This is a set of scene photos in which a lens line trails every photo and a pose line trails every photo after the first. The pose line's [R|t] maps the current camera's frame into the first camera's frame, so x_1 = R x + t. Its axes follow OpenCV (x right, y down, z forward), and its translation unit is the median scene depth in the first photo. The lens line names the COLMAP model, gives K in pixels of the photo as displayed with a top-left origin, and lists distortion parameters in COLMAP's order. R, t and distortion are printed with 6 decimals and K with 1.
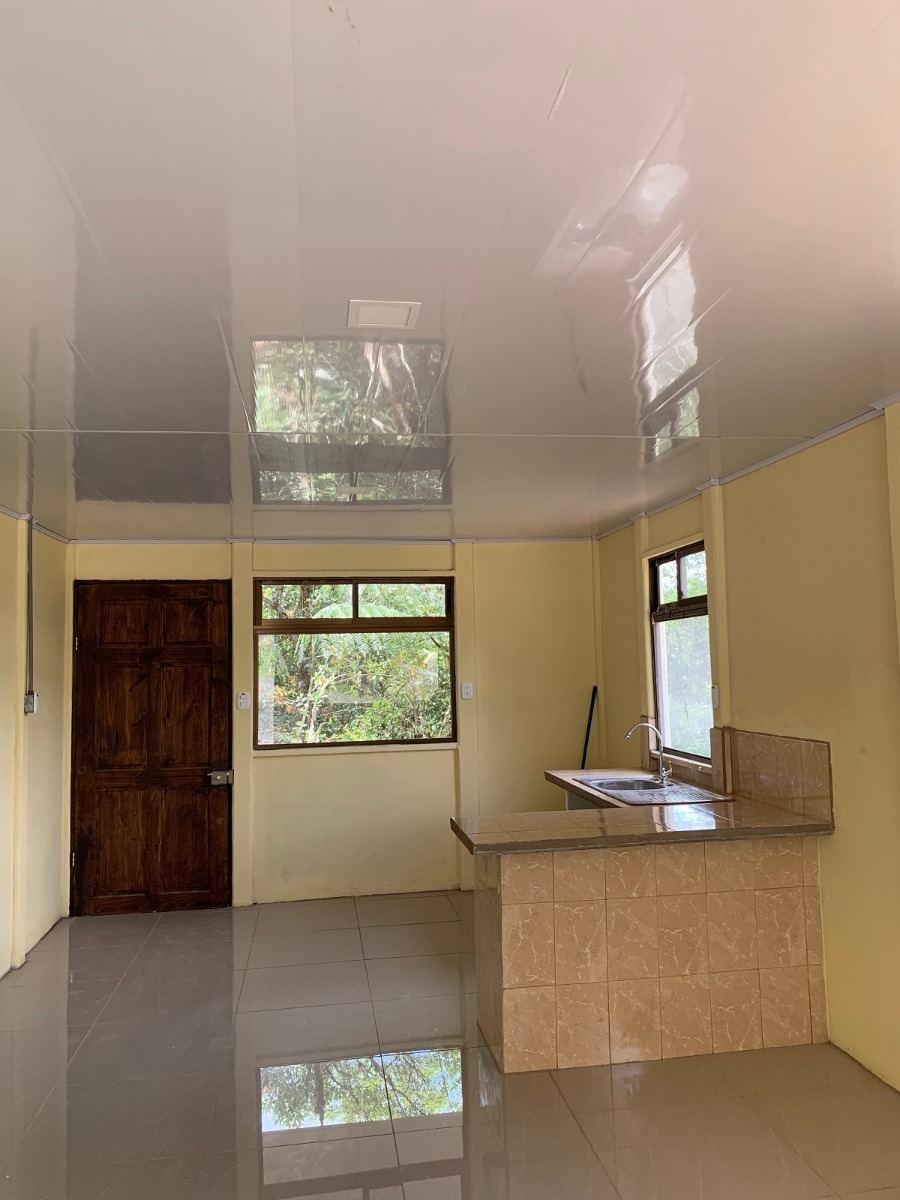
lens RADIAL K [[920.5, 0, 453.6], [0, 920.5, 586.7], [0, 0, 1]] dist [0.056115, -0.142852]
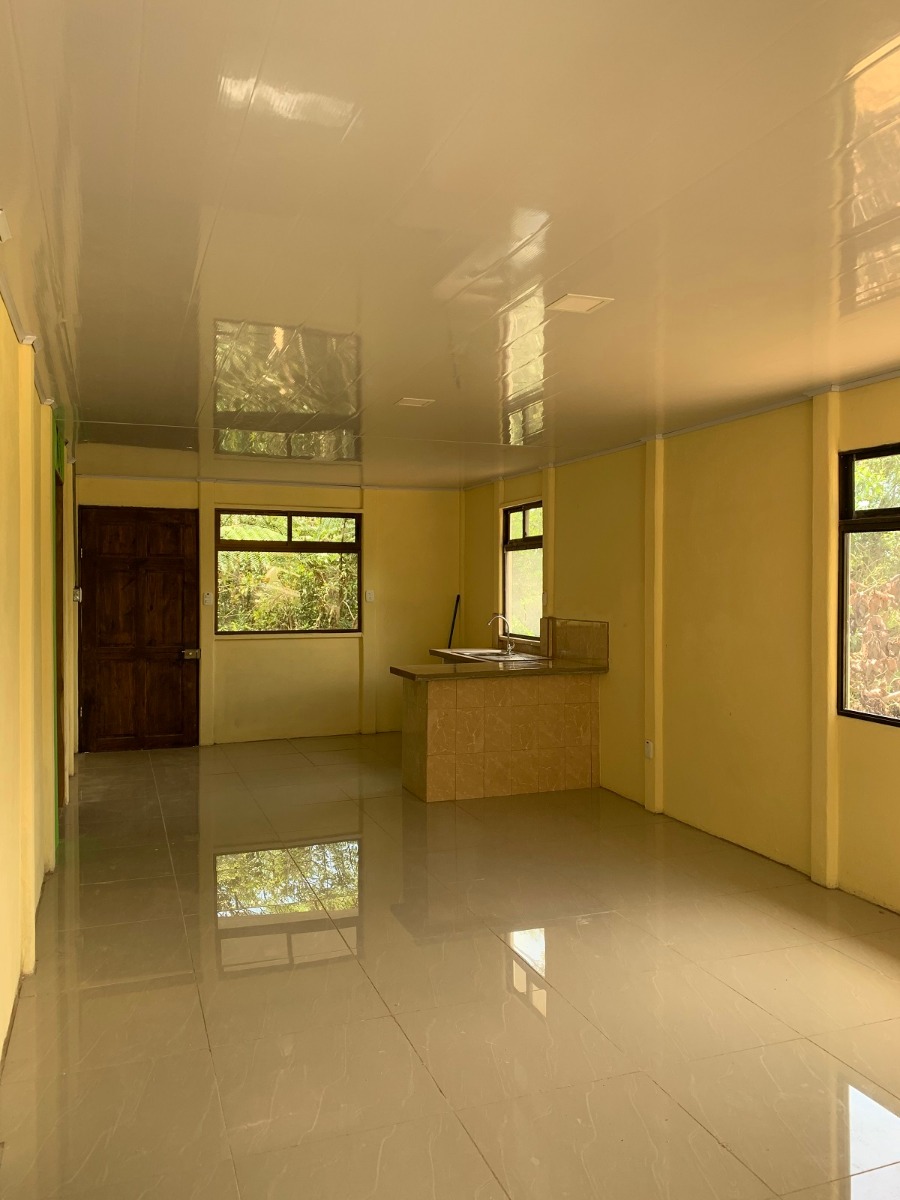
lens RADIAL K [[920.5, 0, 453.6], [0, 920.5, 586.7], [0, 0, 1]] dist [0.056115, -0.142852]
pose [[0.978405, 0.024087, 0.205289, -0.156158], [-0.041042, 0.996050, 0.078738, -0.017224], [-0.202581, -0.085464, 0.975529, -0.412282]]
